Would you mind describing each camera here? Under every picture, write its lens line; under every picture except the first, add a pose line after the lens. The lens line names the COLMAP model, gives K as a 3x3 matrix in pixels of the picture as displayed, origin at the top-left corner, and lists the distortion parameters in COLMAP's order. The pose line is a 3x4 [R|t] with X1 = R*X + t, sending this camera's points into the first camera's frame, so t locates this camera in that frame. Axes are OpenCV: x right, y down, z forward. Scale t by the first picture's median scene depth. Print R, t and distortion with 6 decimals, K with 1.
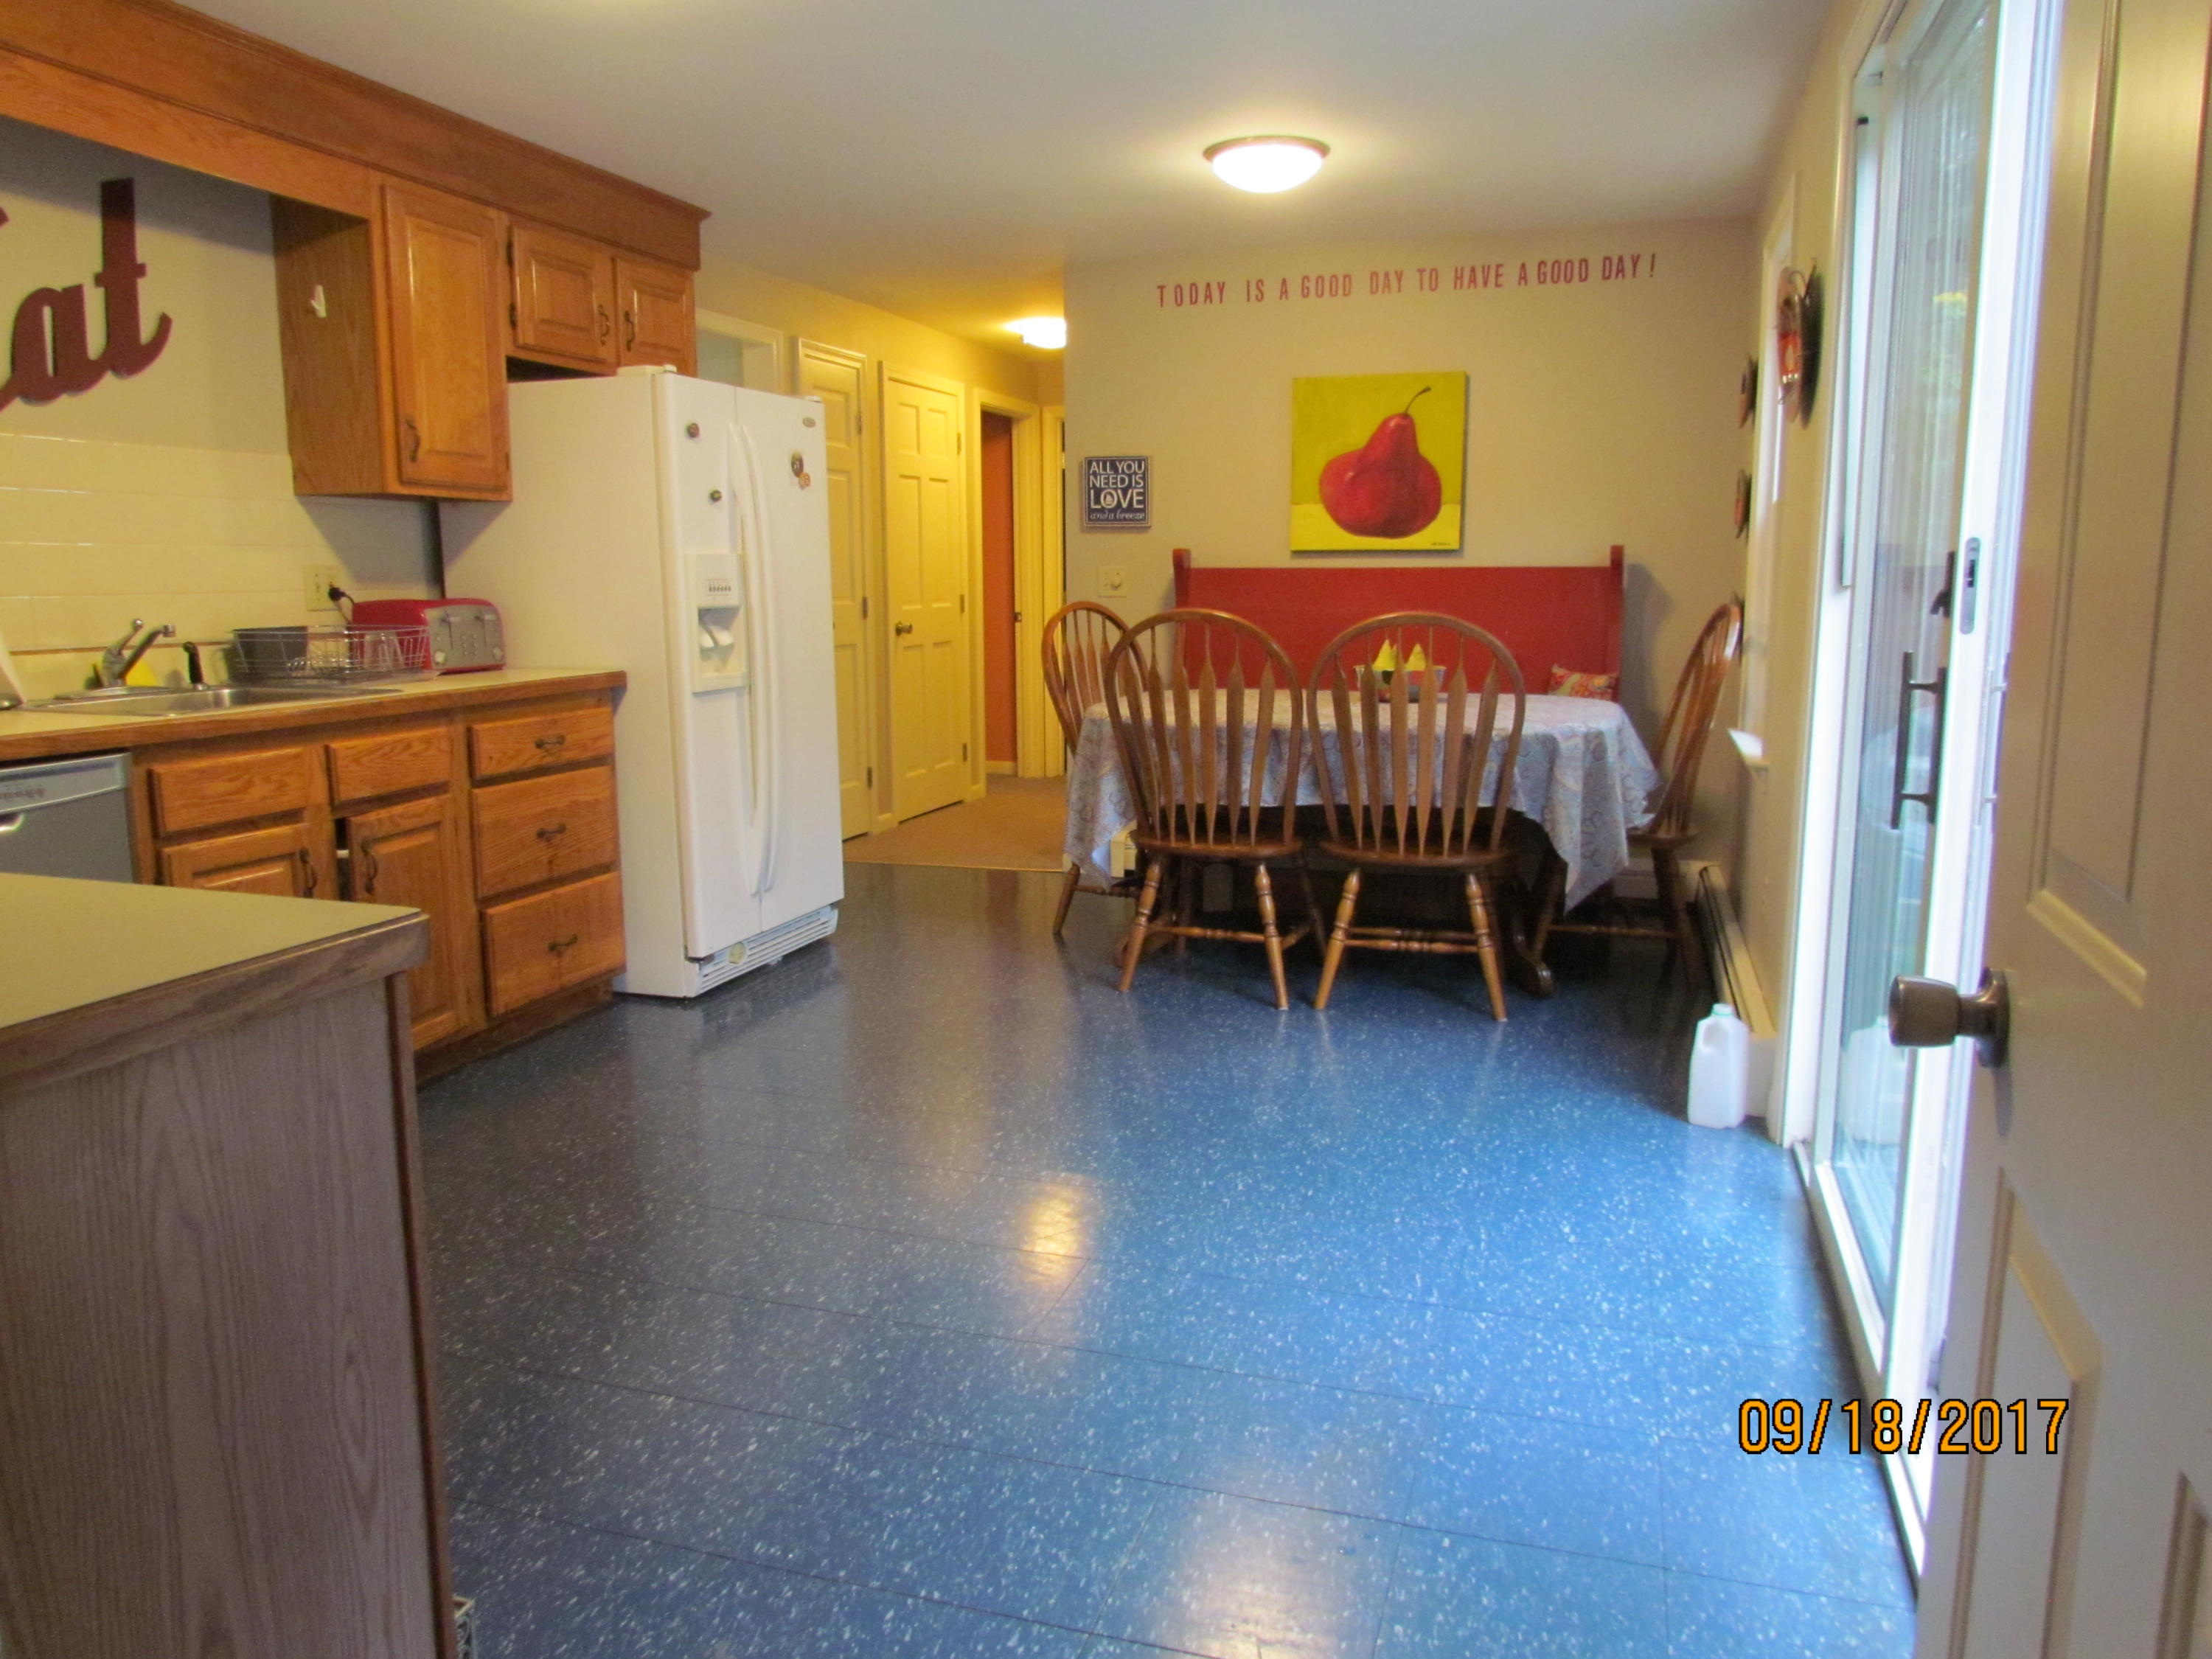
lens RADIAL K [[1567.4, 0, 1113.1], [0, 1567.4, 824.8], [0, 0, 1]] dist [-0.029332, 0.010974]
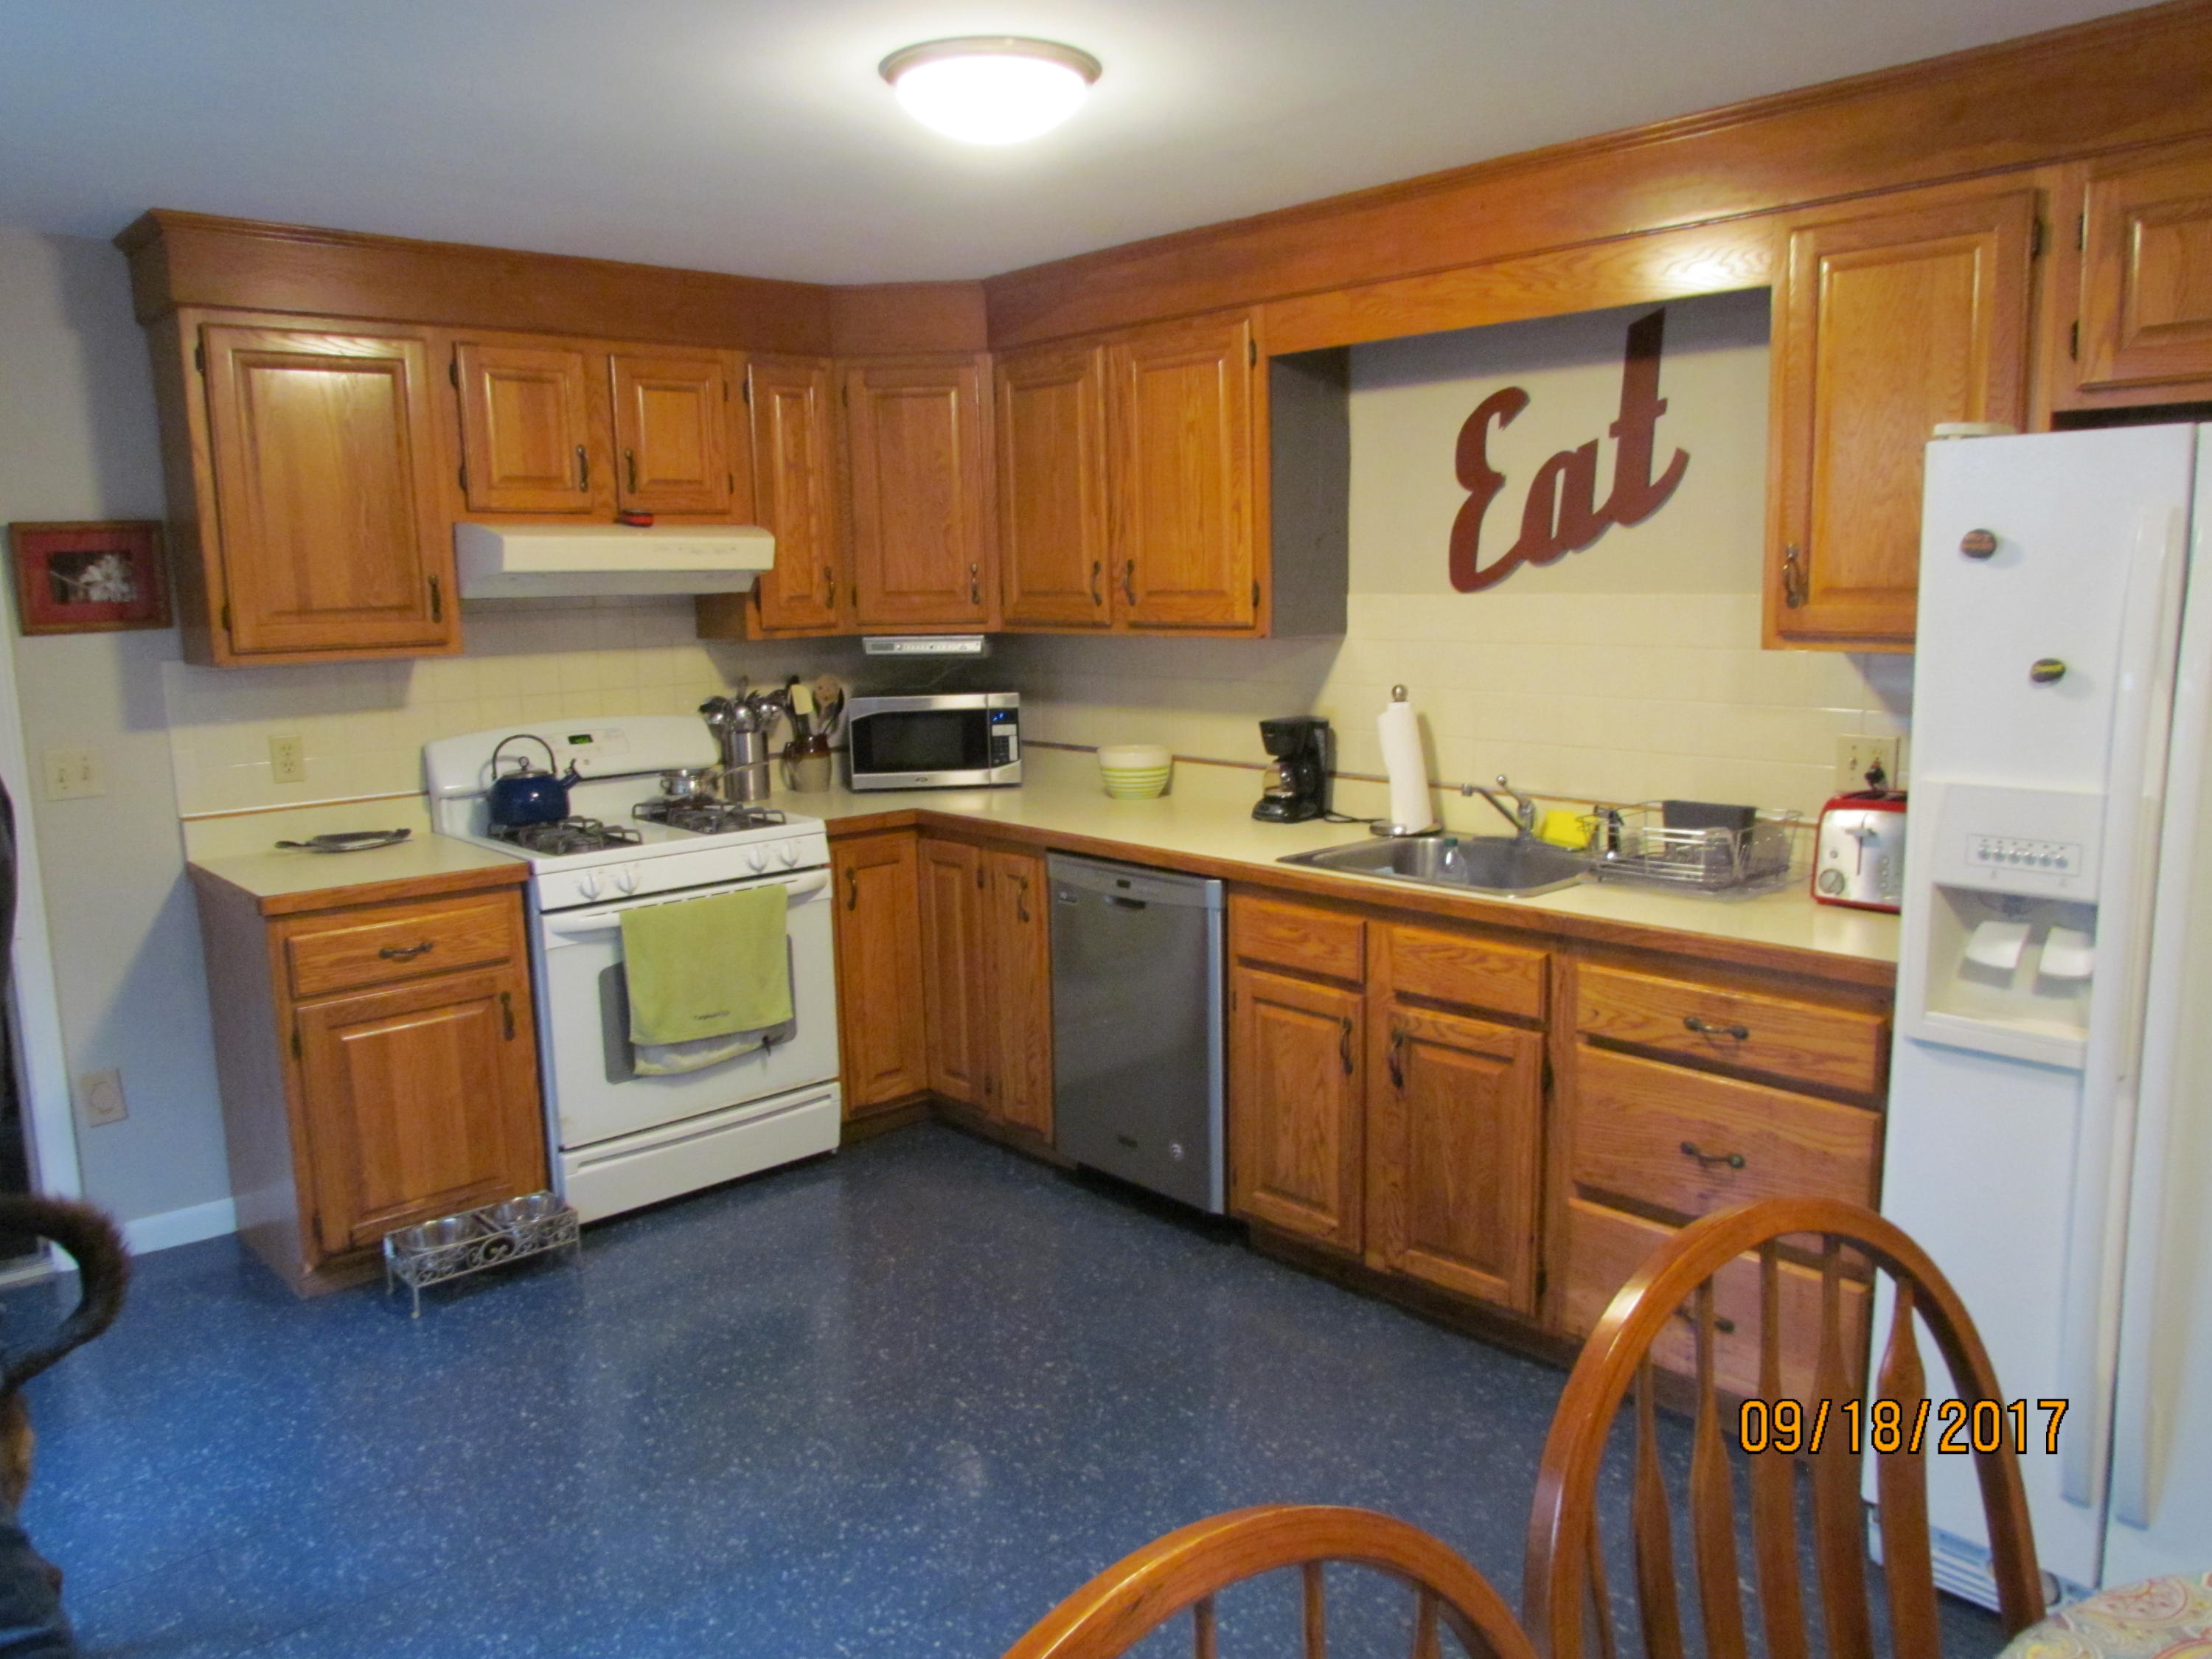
lens RADIAL K [[1642.5, 0, 1117.5], [0, 1642.5, 824.3], [0, 0, 1]] dist [-0.038147, -0.005582]
pose [[-0.503050, 0.142593, -0.852413, 0.400568], [-0.117947, 0.965741, 0.231156, -0.304700], [0.856171, 0.216822, -0.468998, 1.232810]]
